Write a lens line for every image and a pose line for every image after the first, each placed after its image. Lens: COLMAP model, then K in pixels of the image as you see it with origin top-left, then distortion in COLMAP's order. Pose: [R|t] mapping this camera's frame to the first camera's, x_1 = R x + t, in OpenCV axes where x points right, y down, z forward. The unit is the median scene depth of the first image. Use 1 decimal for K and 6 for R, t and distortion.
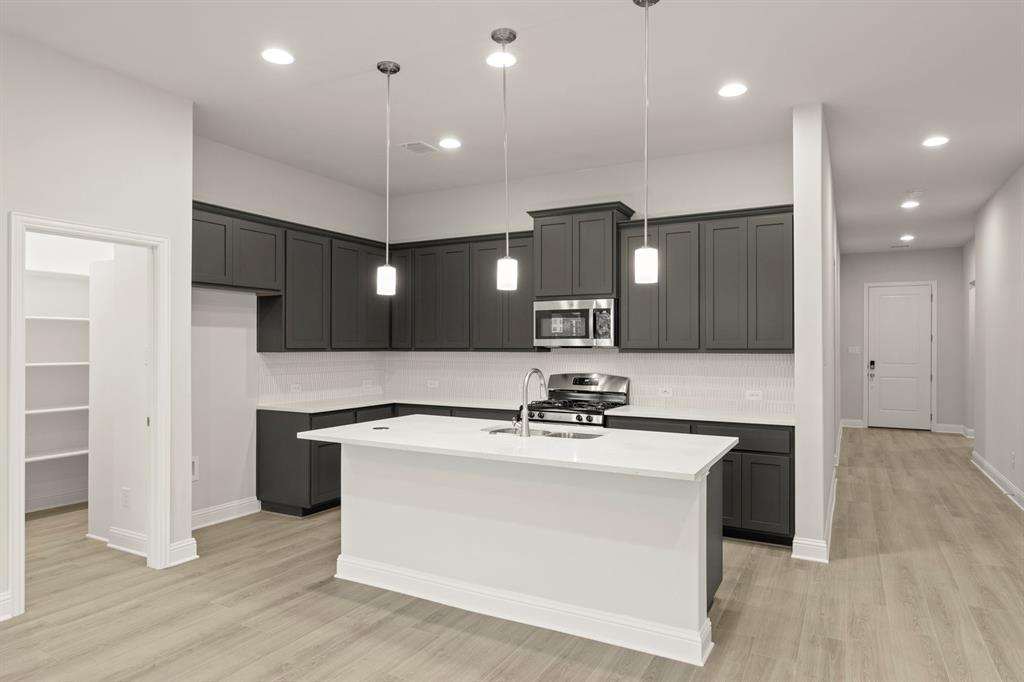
lens RADIAL K [[618.8, 0, 509.9], [0, 618.8, 345.7], [0, 0, 1]] dist [0.001501, 0.001188]
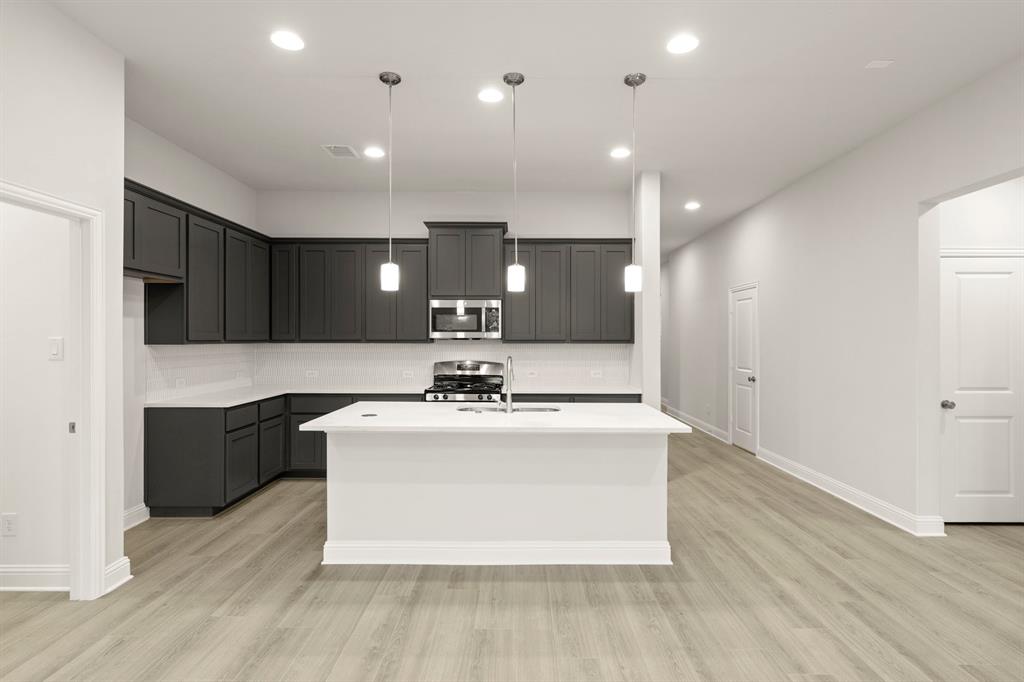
lens RADIAL K [[516.0, 0, 517.5], [0, 516.0, 340.4], [0, 0, 1]] dist [0.002074, -0.000012]
pose [[0.875892, -0.001158, 0.482505, -0.310077], [-0.001163, 0.999989, 0.004511, 0.000504], [-0.482505, -0.004512, 0.875881, 0.076248]]
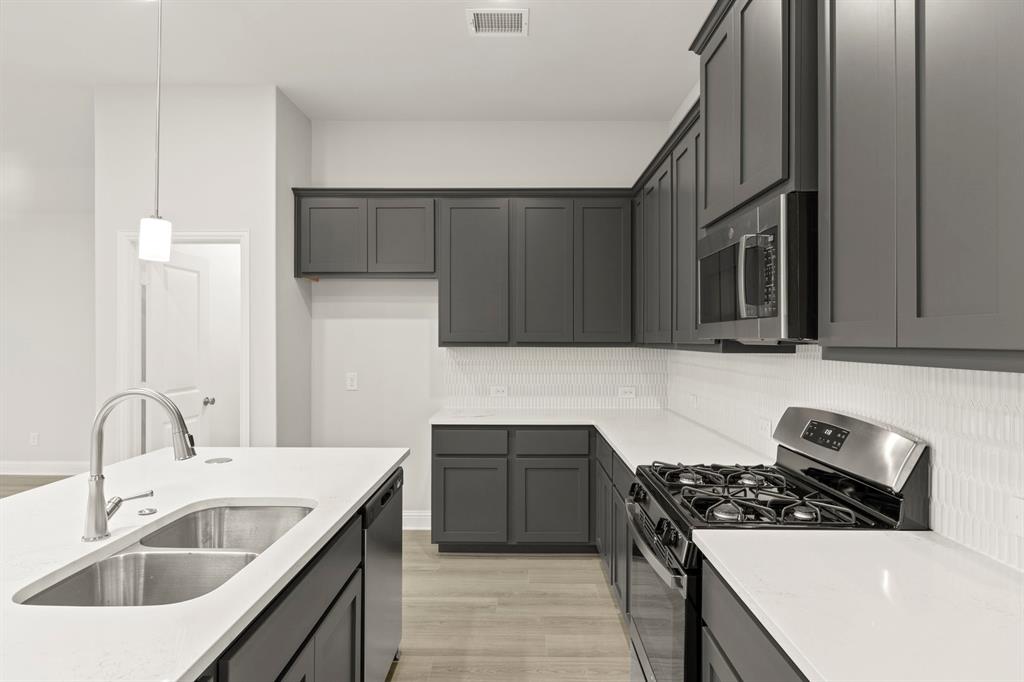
lens RADIAL K [[585.2, 0, 512.0], [0, 585.2, 341.0], [0, 0, 1]] dist [-0.001425, -0.000204]
pose [[0.468501, 0.001294, -0.883462, 0.383908], [0.002172, 0.999994, 0.002616, 0.000329], [0.883461, -0.003145, 0.468495, 0.735979]]
